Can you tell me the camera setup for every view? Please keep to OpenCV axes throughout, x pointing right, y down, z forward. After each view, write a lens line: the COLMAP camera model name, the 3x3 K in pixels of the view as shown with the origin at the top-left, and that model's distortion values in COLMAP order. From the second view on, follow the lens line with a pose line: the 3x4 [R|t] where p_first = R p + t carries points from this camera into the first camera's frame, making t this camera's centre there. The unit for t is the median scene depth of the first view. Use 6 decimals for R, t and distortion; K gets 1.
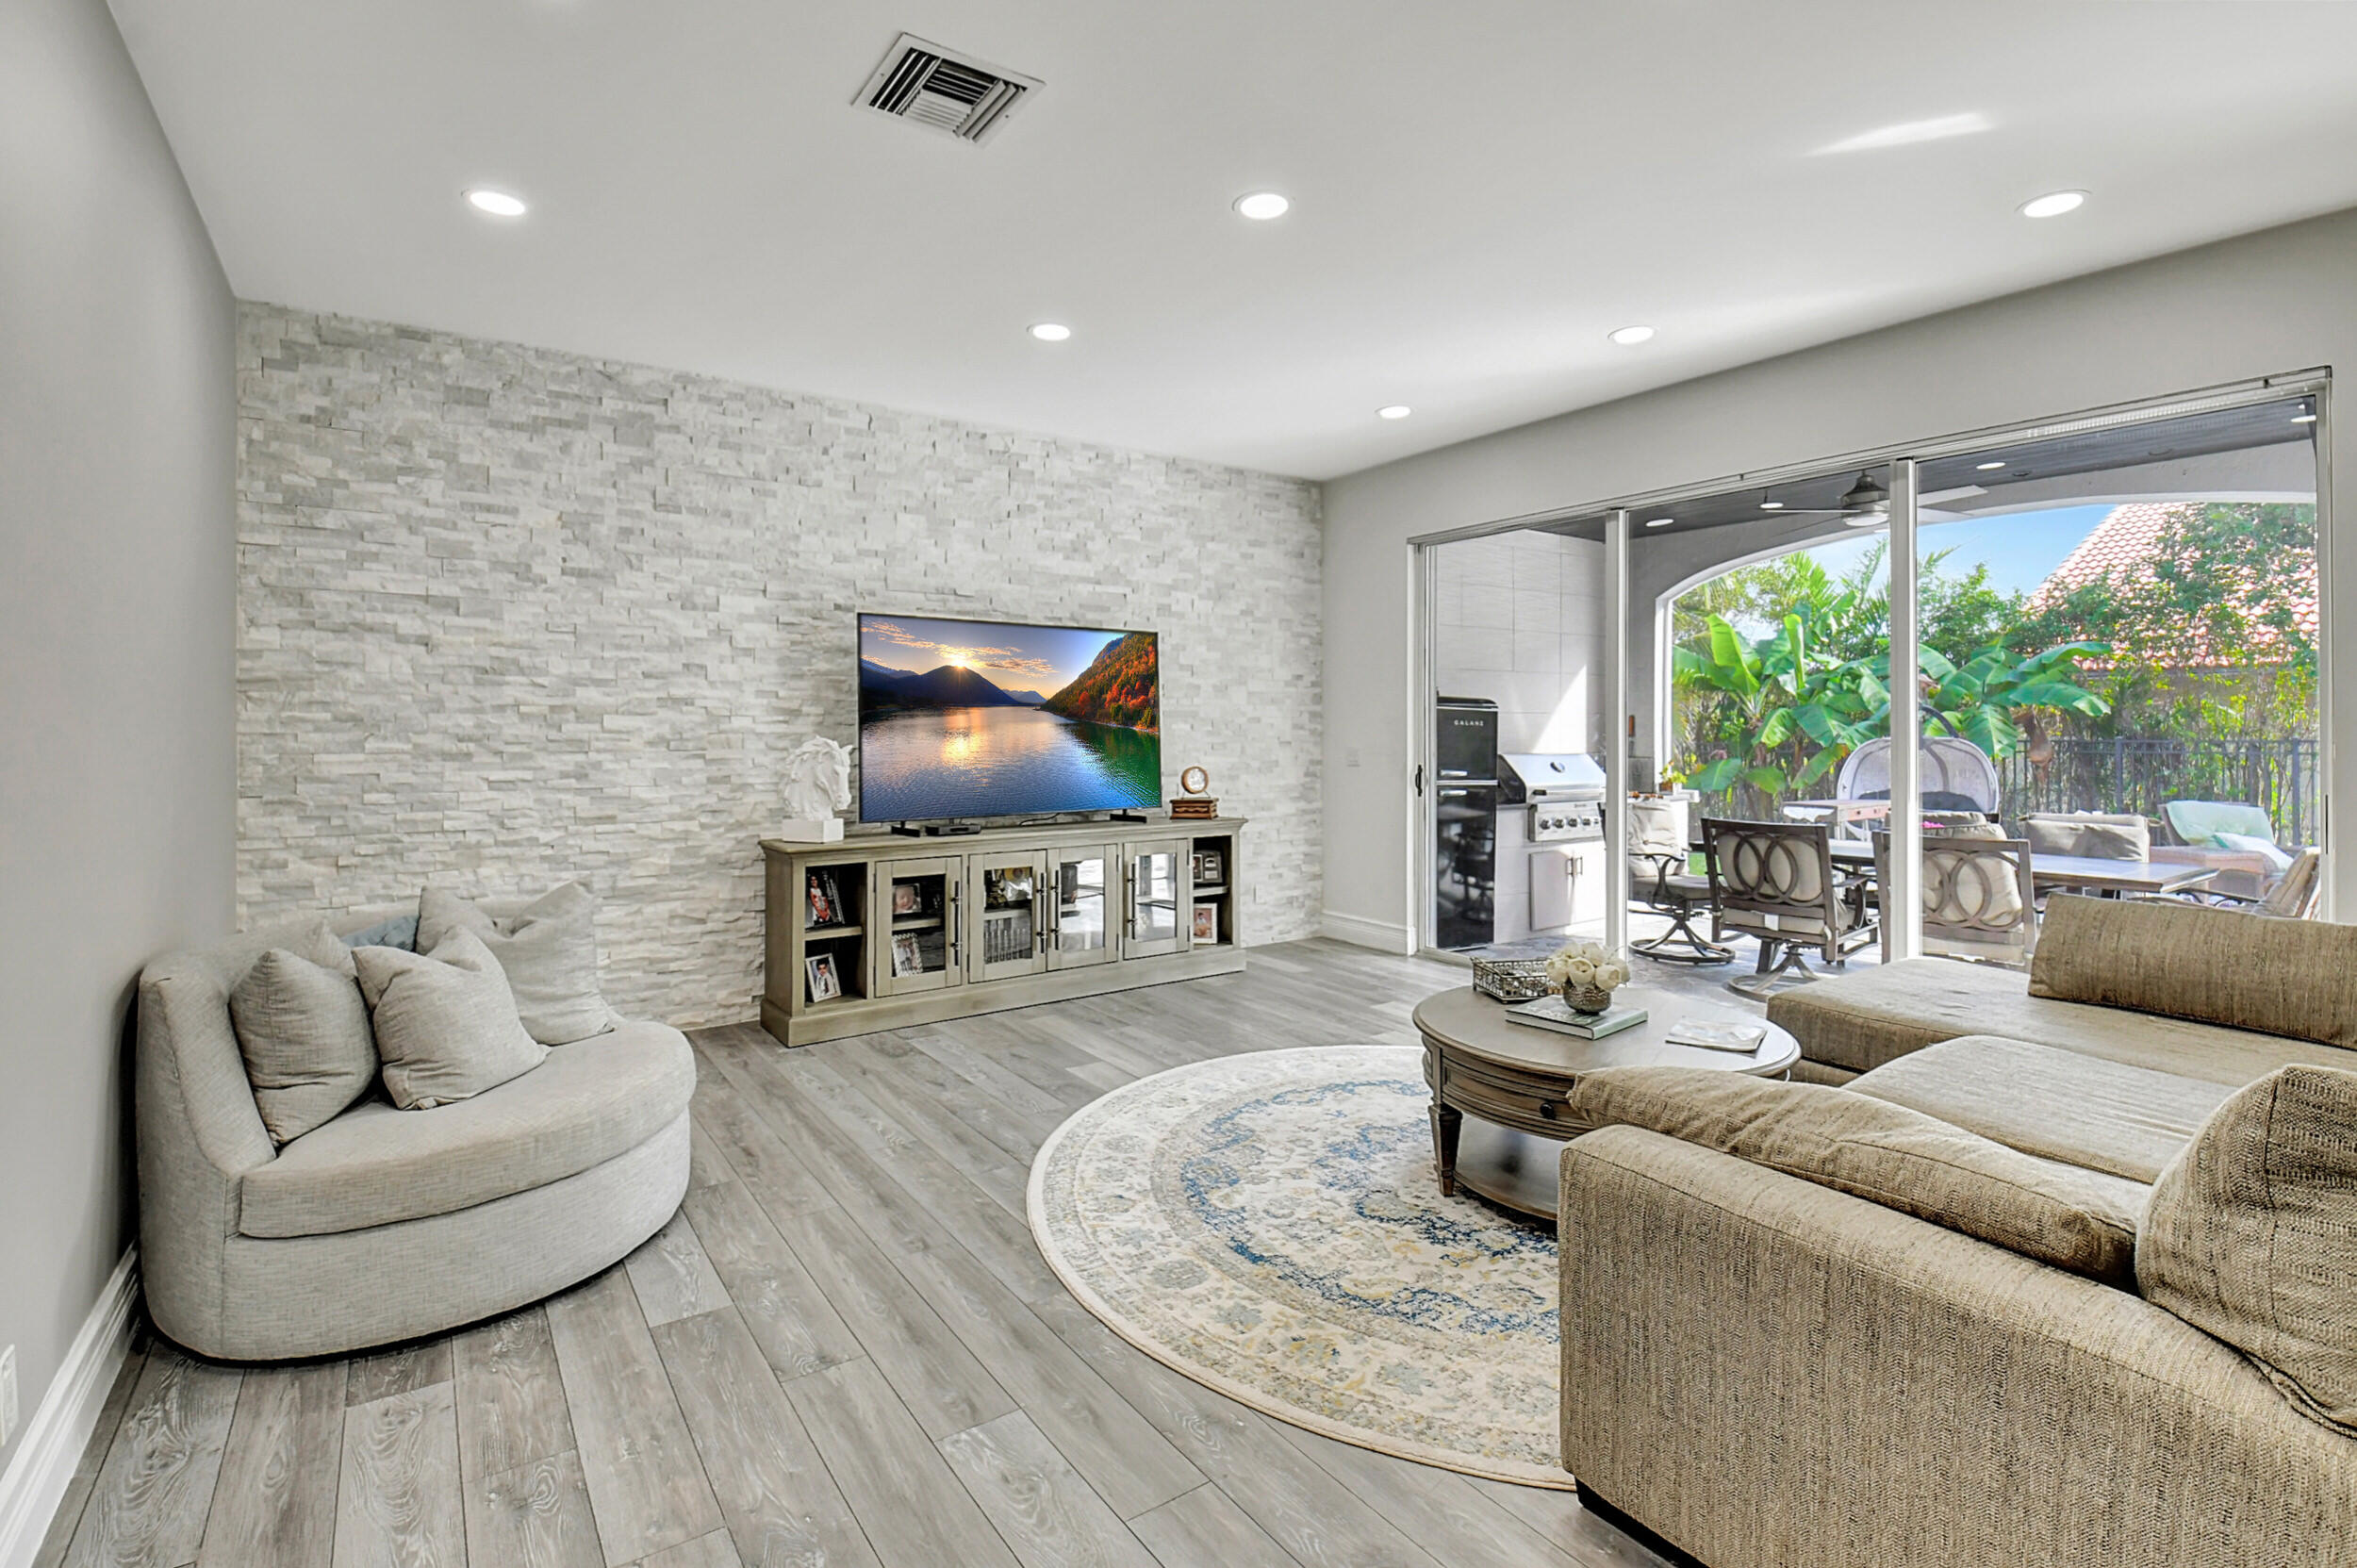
lens RADIAL K [[1082.6, 0, 1170.8], [0, 1082.6, 729.6], [0, 0, 1]] dist [0.021561, -0.023476]
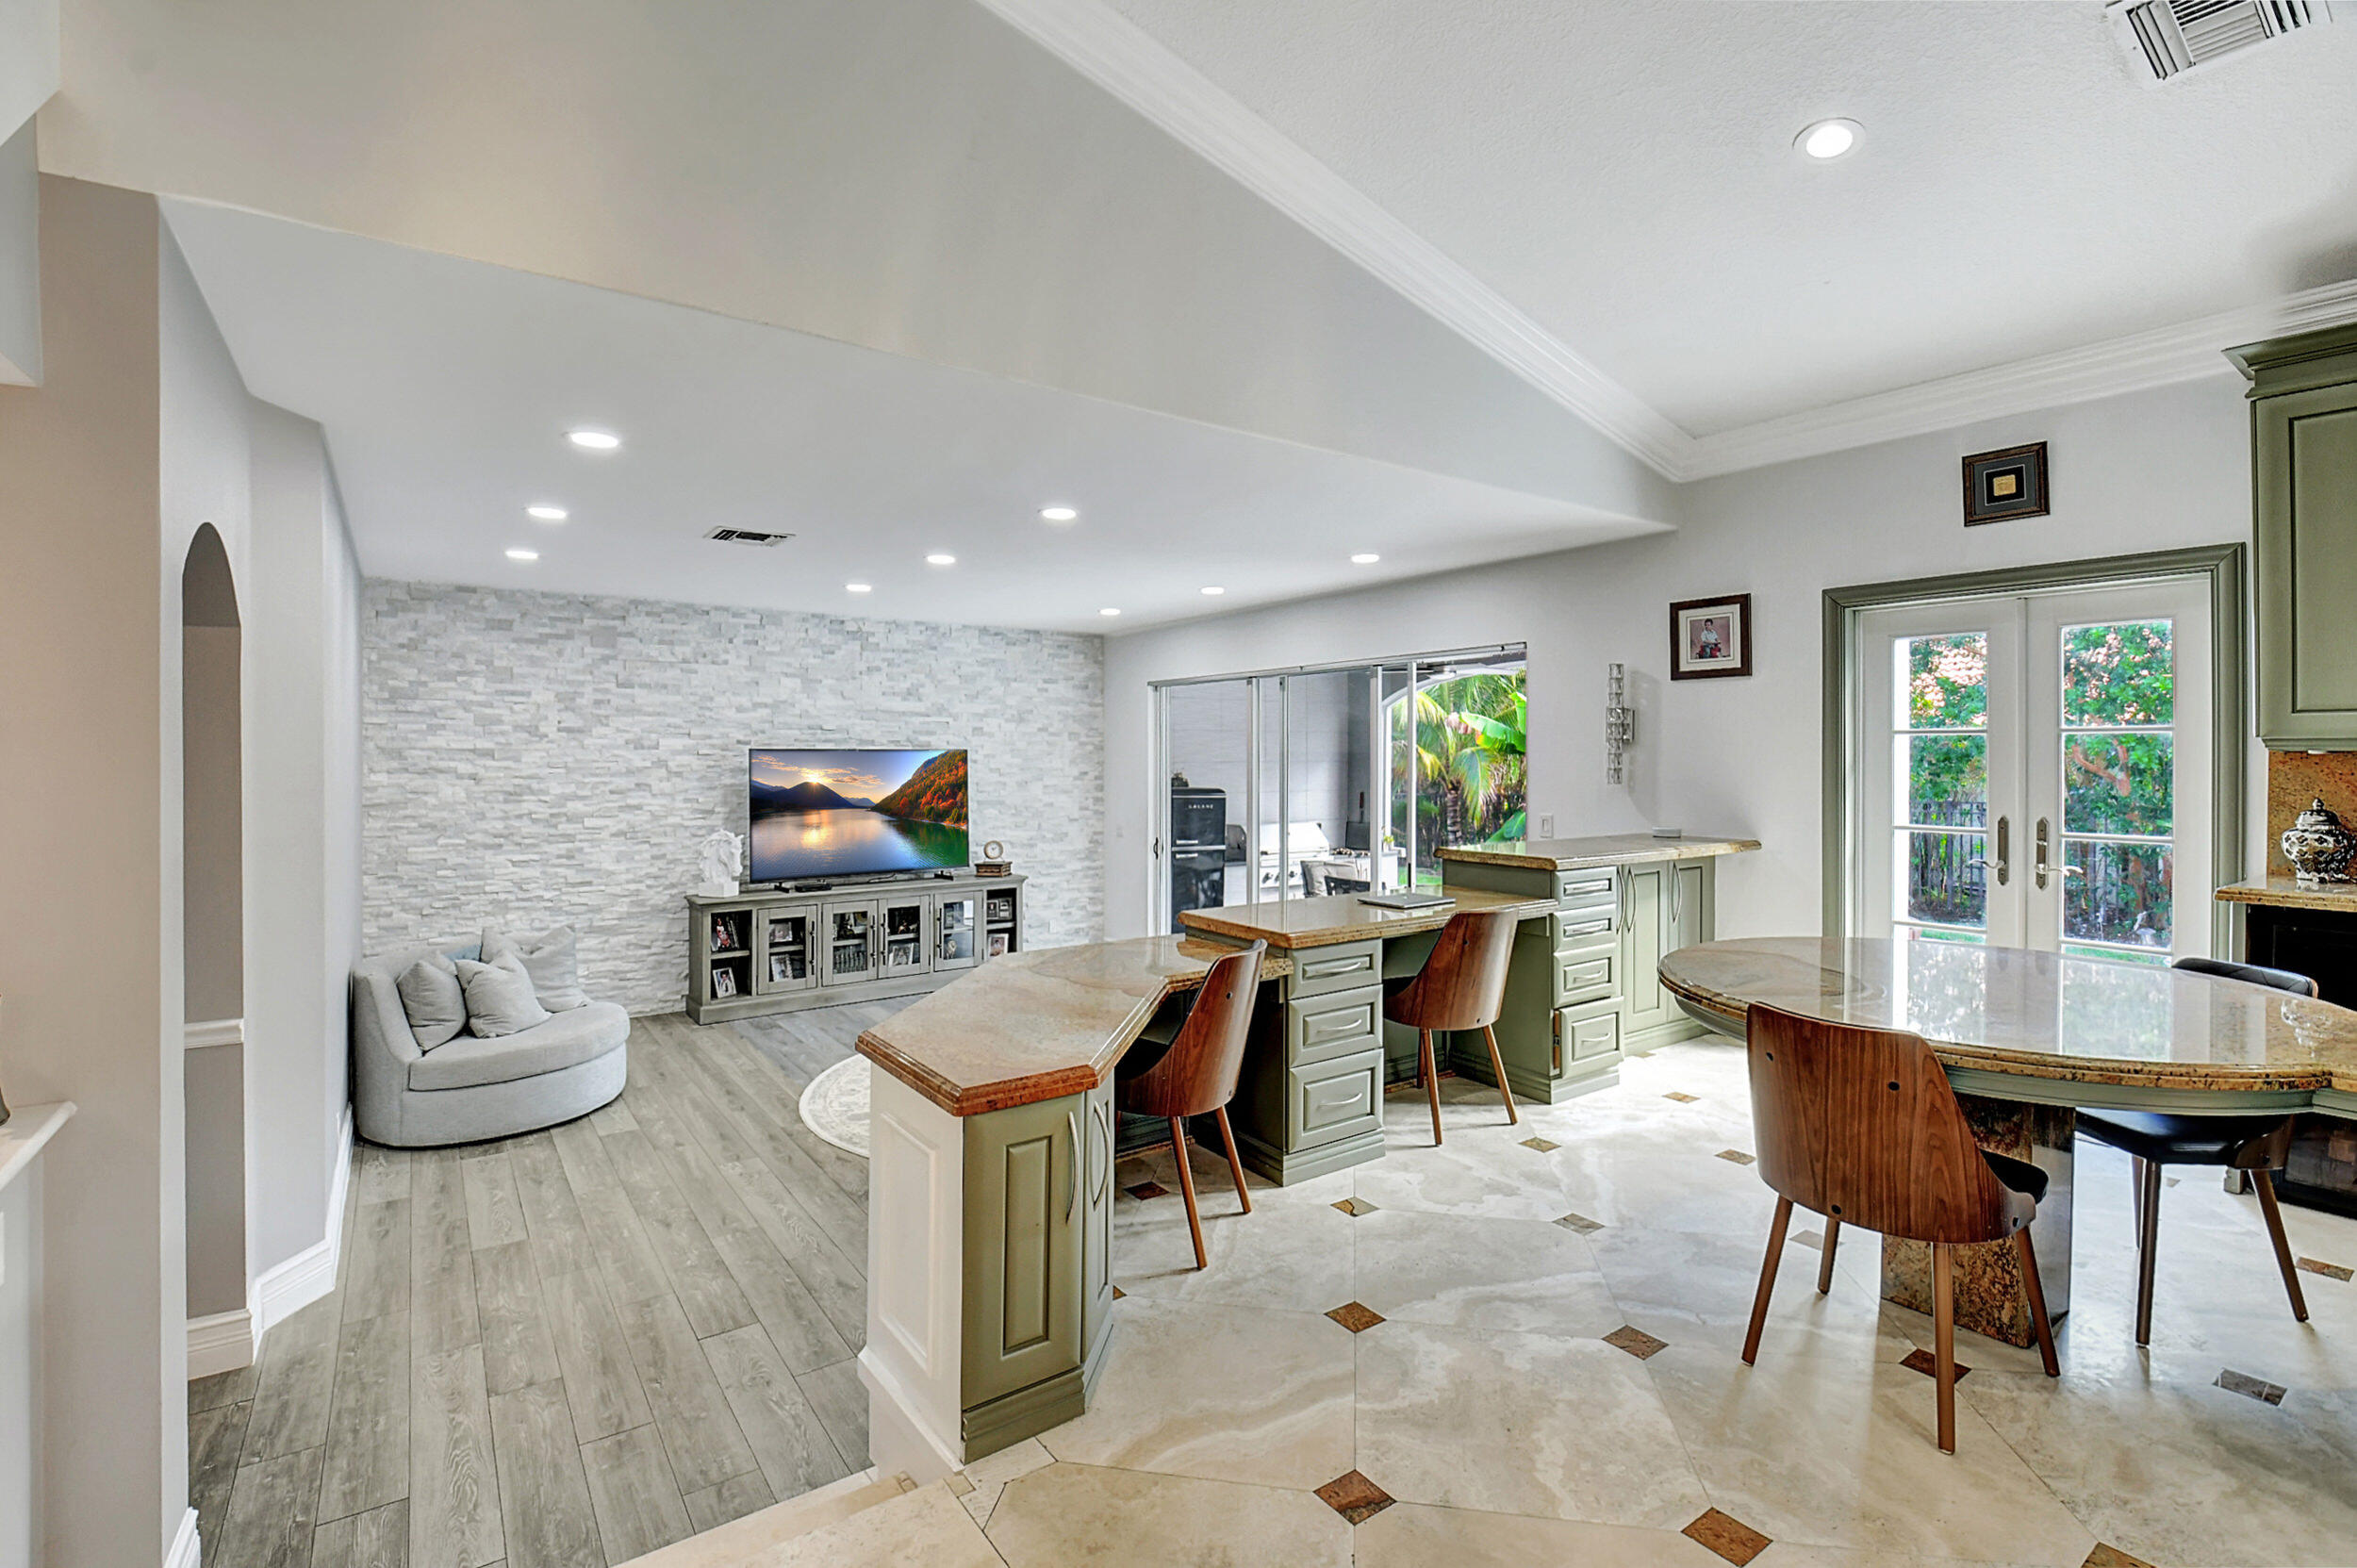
lens RADIAL K [[1056.5, 0, 1175.9], [0, 1056.5, 760.4], [0, 0, 1]] dist [0.019382, -0.023382]
pose [[0.999859, -0.001151, 0.016742, 0.324702], [0.001150, 0.999999, 0.000049, -0.098432], [-0.016742, -0.000029, 0.999860, -0.578079]]
